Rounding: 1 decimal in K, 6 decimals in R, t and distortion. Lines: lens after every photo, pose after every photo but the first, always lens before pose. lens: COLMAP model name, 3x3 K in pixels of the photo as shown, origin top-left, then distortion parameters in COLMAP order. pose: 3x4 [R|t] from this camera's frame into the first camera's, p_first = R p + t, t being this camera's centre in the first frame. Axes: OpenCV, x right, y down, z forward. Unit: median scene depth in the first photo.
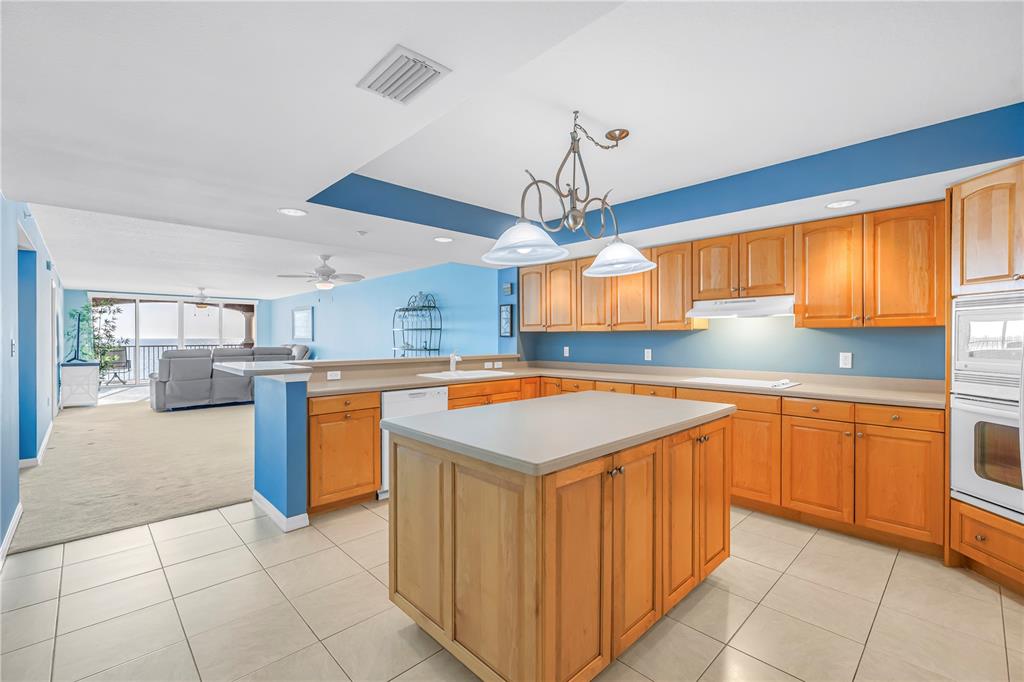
lens RADIAL K [[437.9, 0, 516.6], [0, 437.9, 336.8], [0, 0, 1]] dist [0.001386, -0.000782]
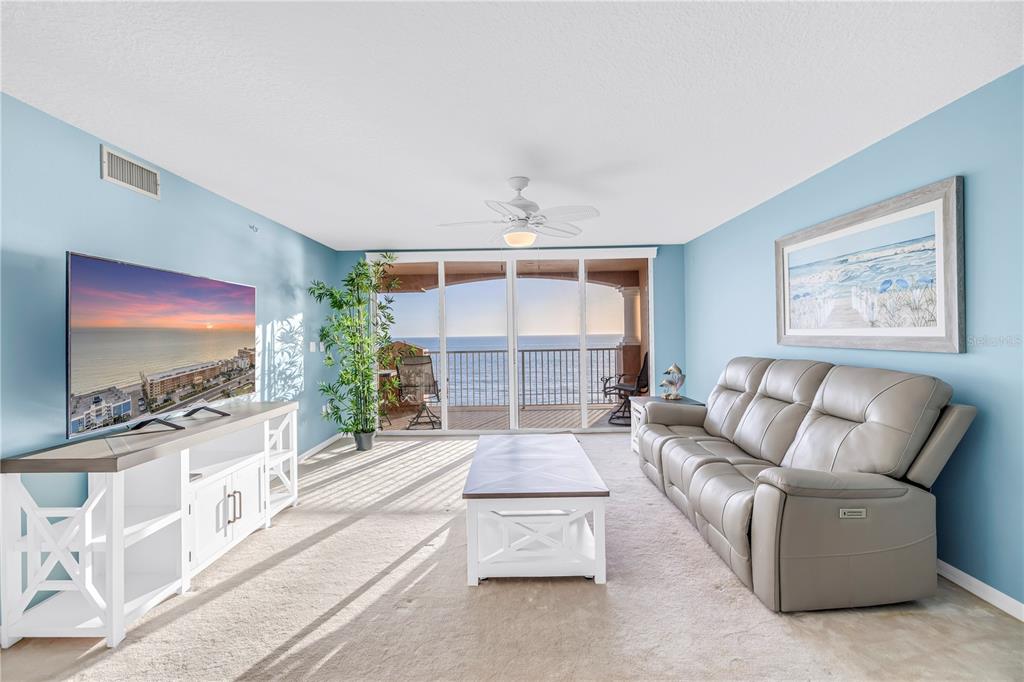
lens RADIAL K [[437.9, 0, 509.1], [0, 437.9, 334.7], [0, 0, 1]] dist [0.001386, -0.000782]
pose [[0.707016, -0.012786, -0.707082, -1.123152], [0.017671, 0.999844, -0.000411, -0.004011], [0.706977, -0.012204, 0.707132, 1.715309]]
